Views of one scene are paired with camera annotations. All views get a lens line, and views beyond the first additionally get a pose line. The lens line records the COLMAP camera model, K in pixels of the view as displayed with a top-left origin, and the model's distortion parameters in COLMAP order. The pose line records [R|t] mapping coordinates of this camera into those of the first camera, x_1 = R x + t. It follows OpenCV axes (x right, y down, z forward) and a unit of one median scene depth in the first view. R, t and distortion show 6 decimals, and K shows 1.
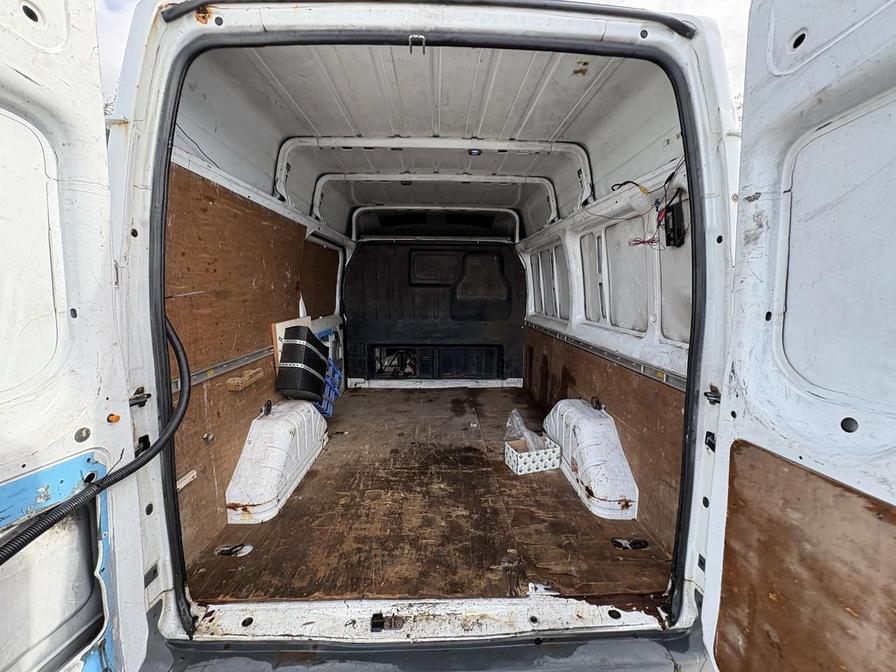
lens RADIAL K [[355.6, 0, 450.8], [0, 355.6, 336.7], [0, 0, 1]] dist [-0.001350, 0.000406]
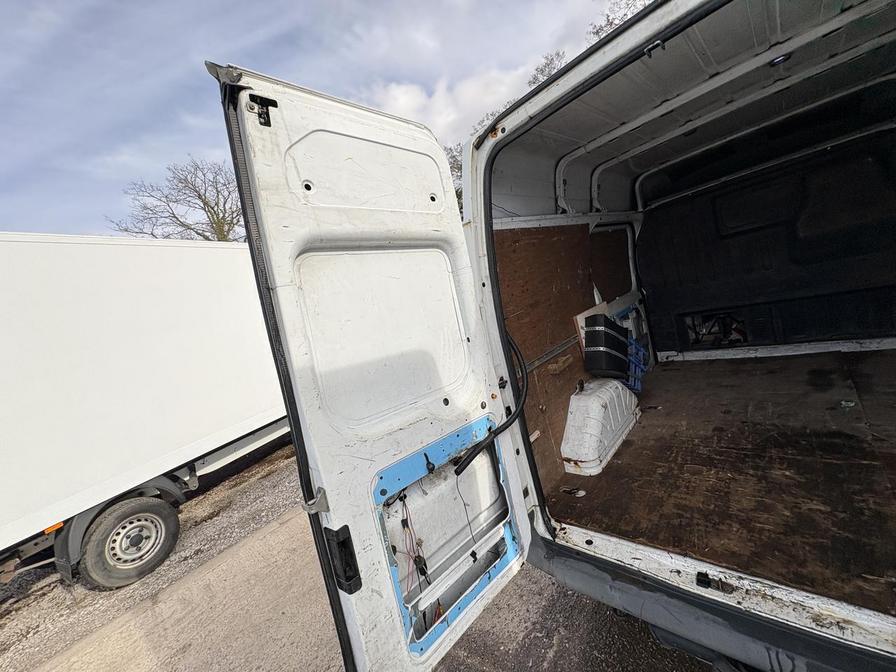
lens RADIAL K [[355.6, 0, 449.1], [0, 355.6, 342.2], [0, 0, 1]] dist [-0.001350, 0.000406]
pose [[0.671390, -0.099587, -0.734383, 0.089689], [0.165499, 0.986053, 0.017588, -0.042808], [0.722389, -0.133348, 0.678508, -0.131488]]
